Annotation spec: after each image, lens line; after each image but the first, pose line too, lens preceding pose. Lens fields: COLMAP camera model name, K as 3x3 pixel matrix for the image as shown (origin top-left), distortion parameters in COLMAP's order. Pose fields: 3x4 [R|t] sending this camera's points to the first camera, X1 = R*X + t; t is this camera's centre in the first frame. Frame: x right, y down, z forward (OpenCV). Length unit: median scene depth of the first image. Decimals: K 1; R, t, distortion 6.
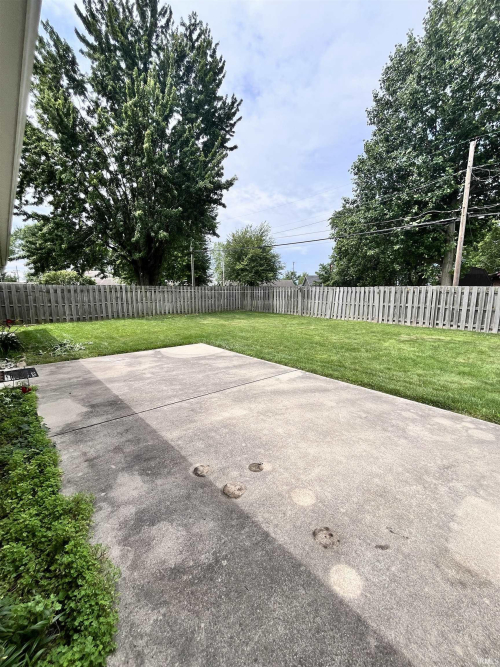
lens RADIAL K [[270.1, 0, 251.9], [0, 270.1, 332.0], [0, 0, 1]] dist [-0.001787, -0.000231]
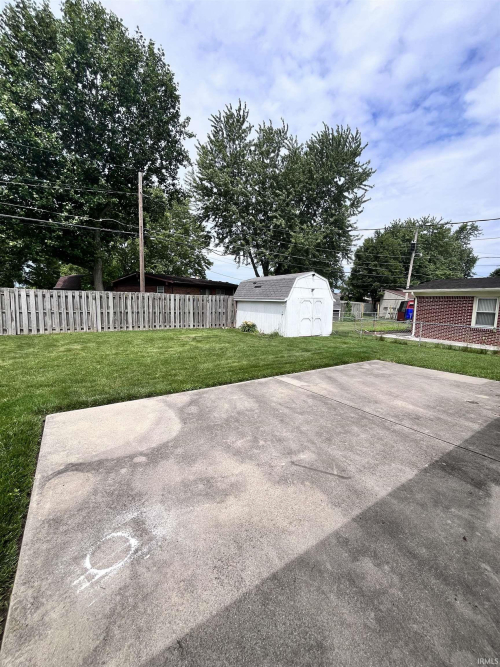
lens RADIAL K [[270.1, 0, 251.8], [0, 270.1, 335.4], [0, 0, 1]] dist [-0.001787, -0.000231]
pose [[0.147992, -0.126237, 0.980899, -0.751960], [0.127109, 0.986022, 0.107719, -0.122596], [-0.980786, 0.108739, 0.161969, 0.836116]]
